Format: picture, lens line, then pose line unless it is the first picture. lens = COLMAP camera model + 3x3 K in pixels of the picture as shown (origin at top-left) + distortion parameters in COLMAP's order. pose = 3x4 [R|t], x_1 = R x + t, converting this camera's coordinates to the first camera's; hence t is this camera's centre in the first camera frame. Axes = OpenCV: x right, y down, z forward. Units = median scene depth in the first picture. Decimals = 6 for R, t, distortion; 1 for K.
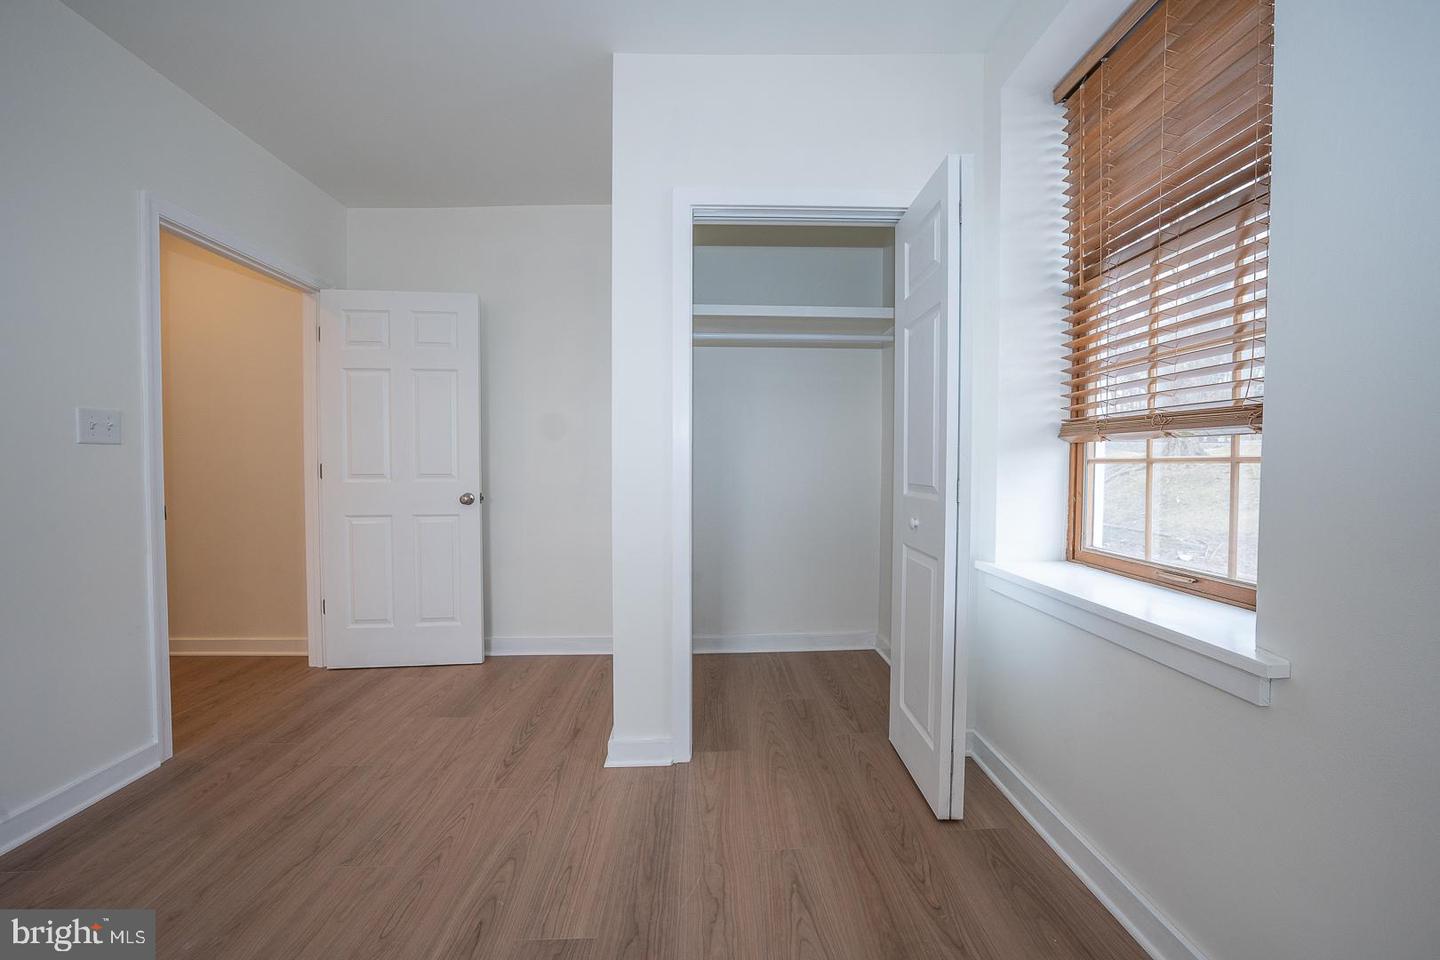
lens RADIAL K [[495.4, 0, 740.6], [0, 495.4, 472.6], [0, 0, 1]] dist [-0.025939, 0.004774]
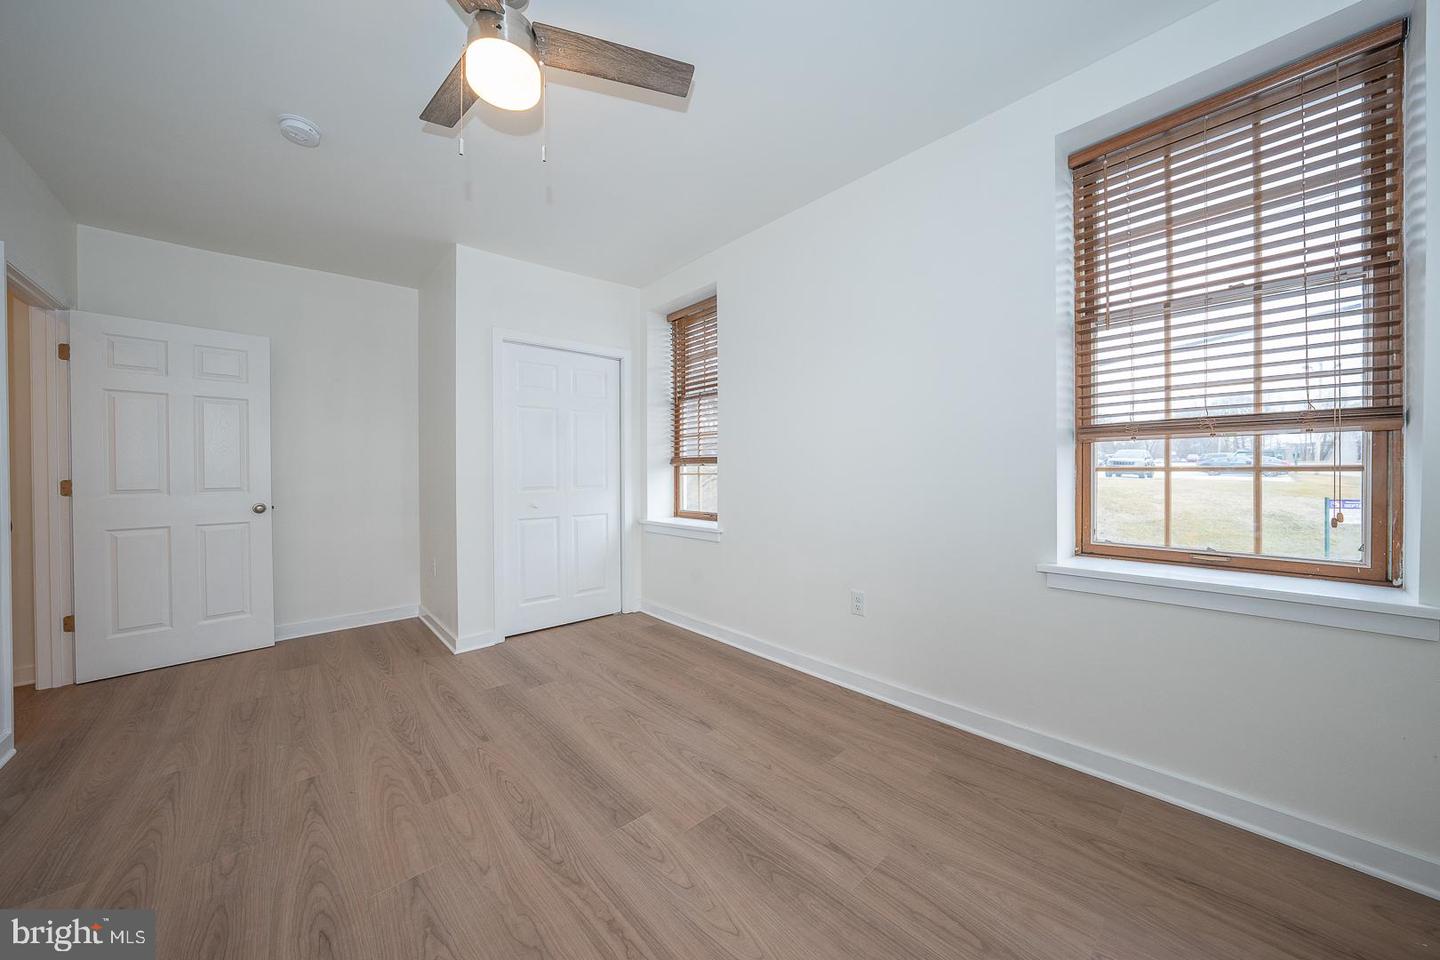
lens RADIAL K [[495.4, 0, 714.8], [0, 495.4, 472.0], [0, 0, 1]] dist [-0.025939, 0.004774]
pose [[0.769340, -0.009606, 0.638767, -0.746175], [0.018358, 0.999806, -0.007076, -0.010398], [-0.638575, 0.017170, 0.769368, -1.022928]]
